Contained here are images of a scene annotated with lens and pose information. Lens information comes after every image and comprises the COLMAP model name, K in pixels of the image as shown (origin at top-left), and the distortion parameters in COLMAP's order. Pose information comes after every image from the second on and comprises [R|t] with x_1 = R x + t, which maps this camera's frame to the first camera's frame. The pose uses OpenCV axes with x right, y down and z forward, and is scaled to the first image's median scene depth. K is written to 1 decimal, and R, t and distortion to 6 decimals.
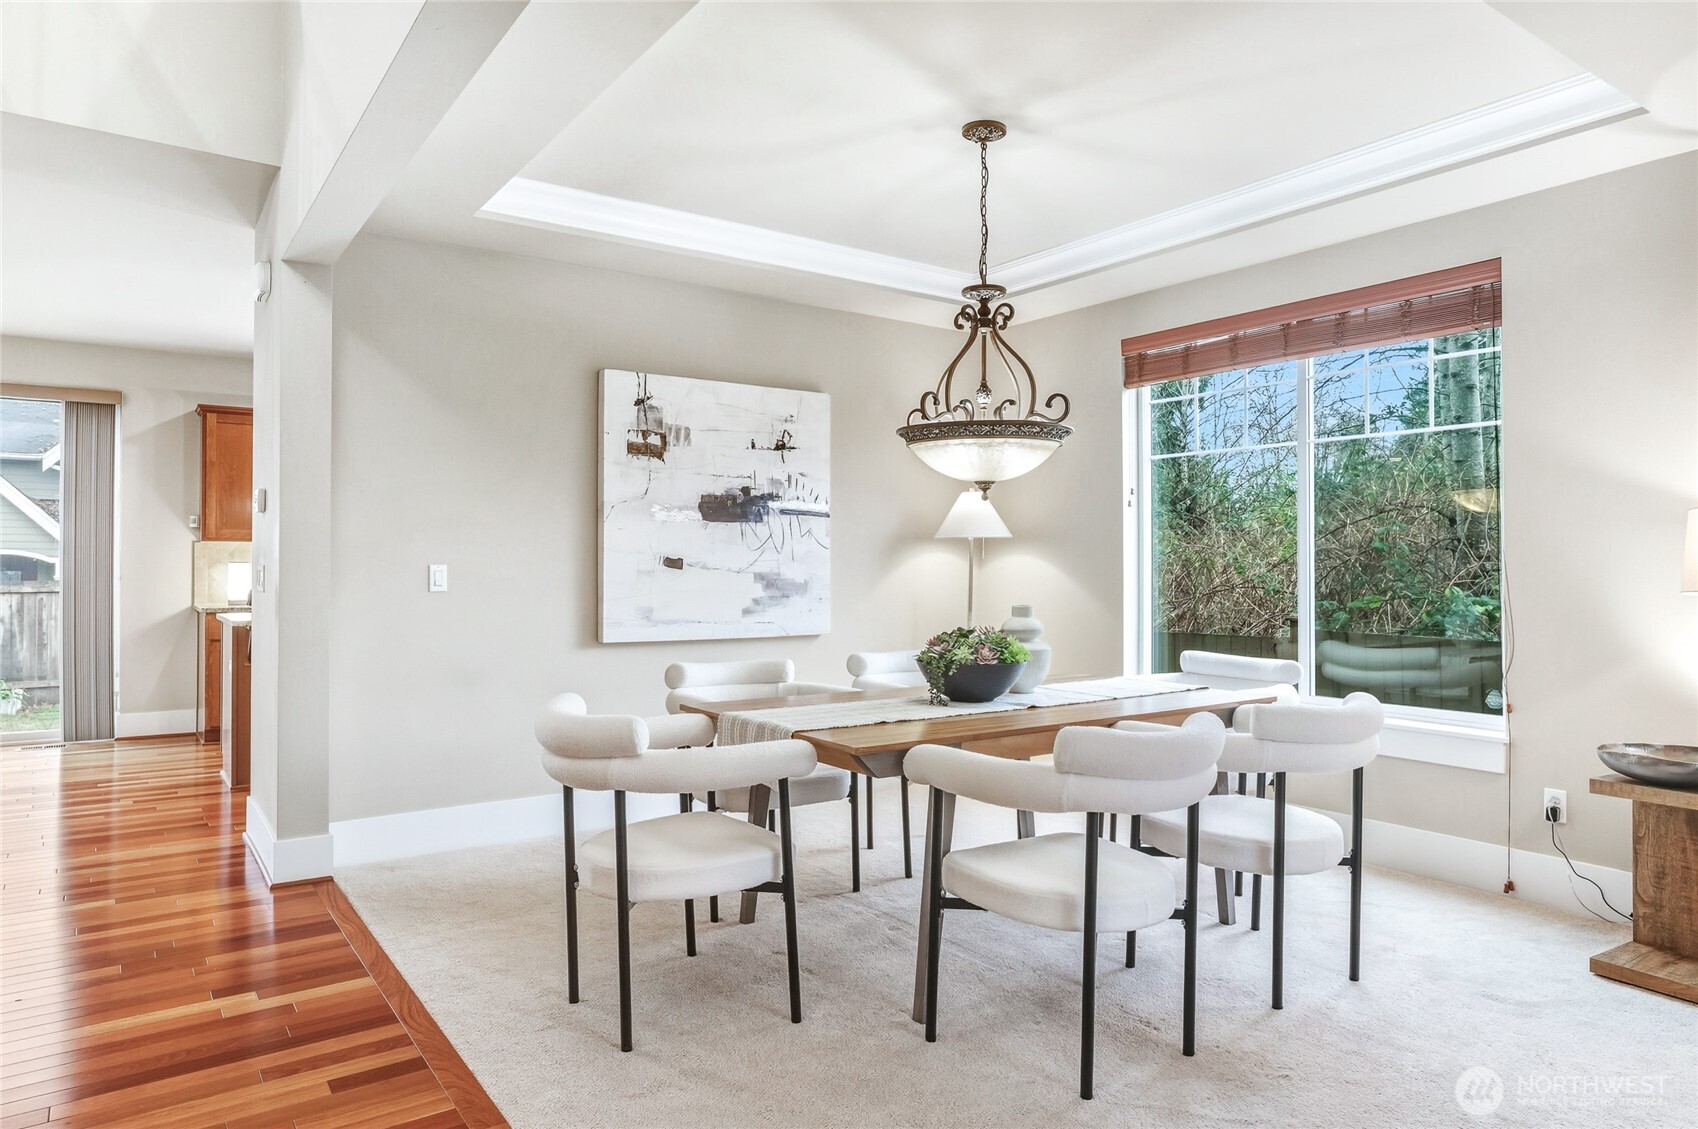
lens RADIAL K [[1060.9, 0, 848.1], [0, 1060.9, 564.4], [0, 0, 1]] dist [-0.016442, 0.003586]
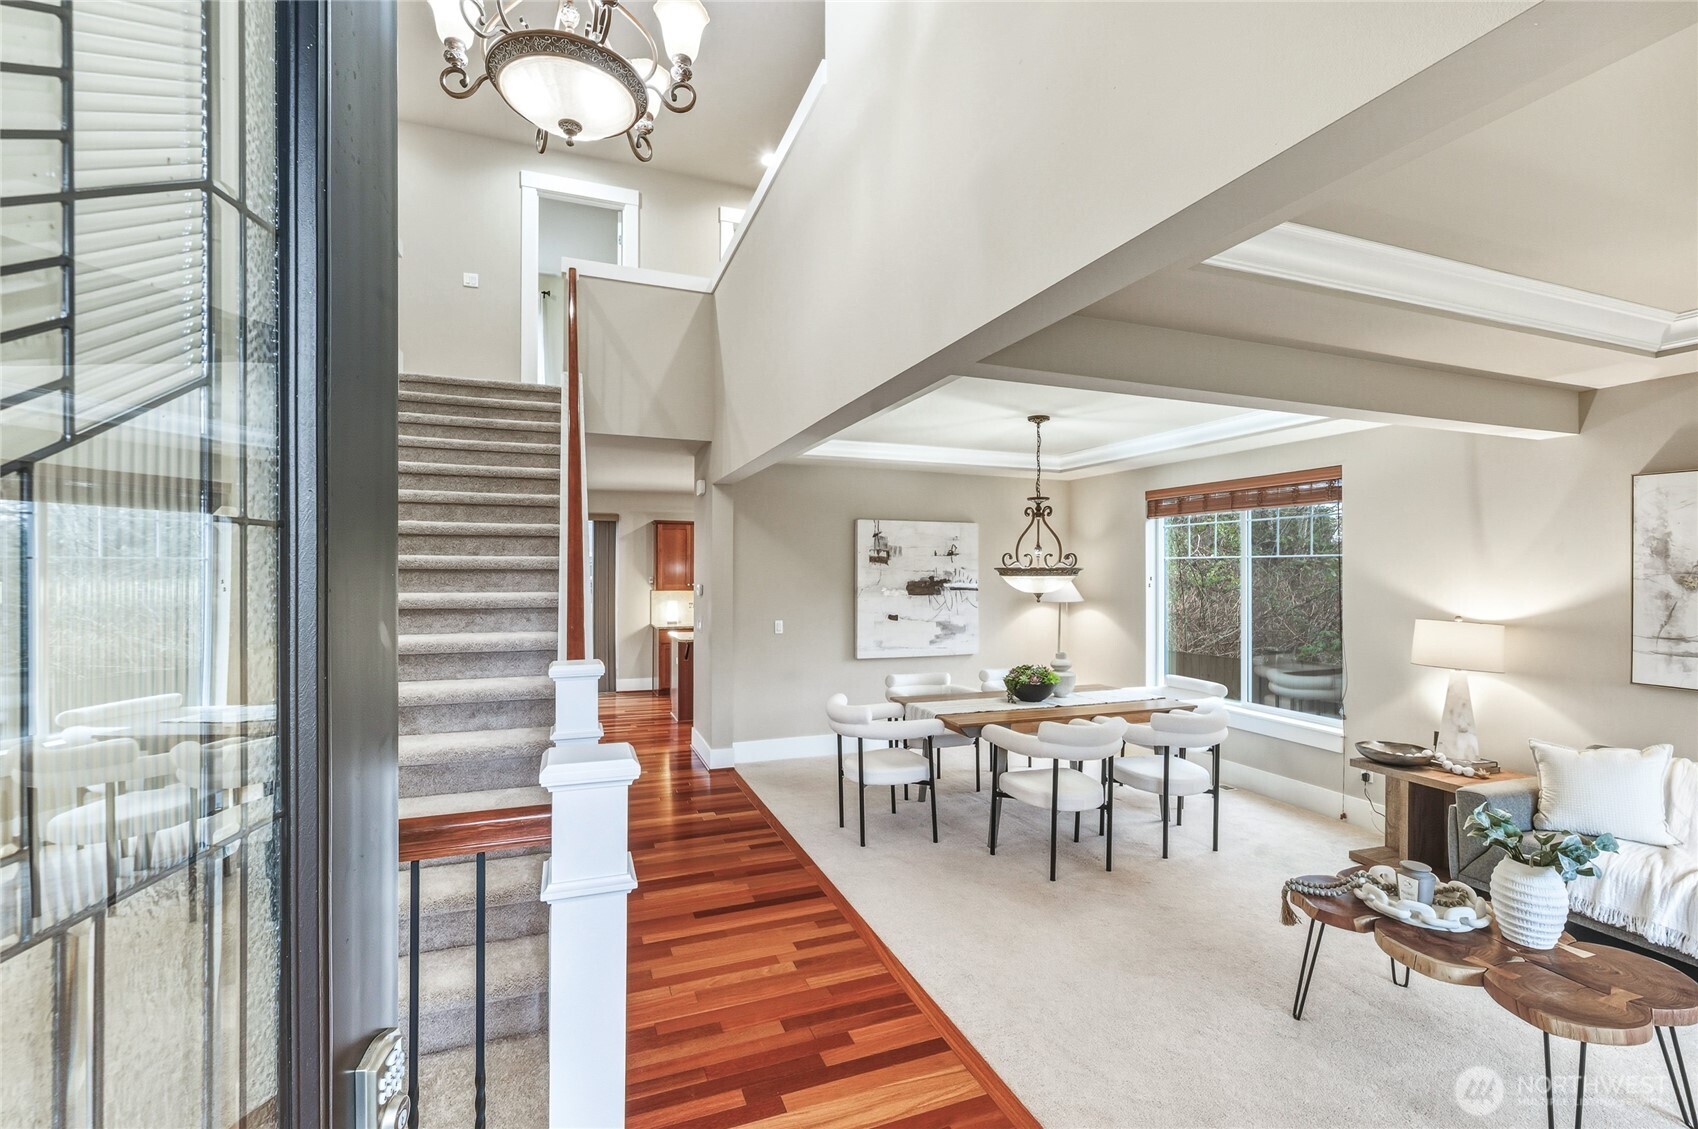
lens RADIAL K [[757.1, 0, 843.1], [0, 757.1, 572.0], [0, 0, 1]] dist [-0.005158, -0.000079]
pose [[0.967126, 0.000153, -0.254298, 0.133117], [0.001163, 0.999987, 0.005024, -0.123873], [0.254295, -0.005155, 0.967113, -0.484676]]
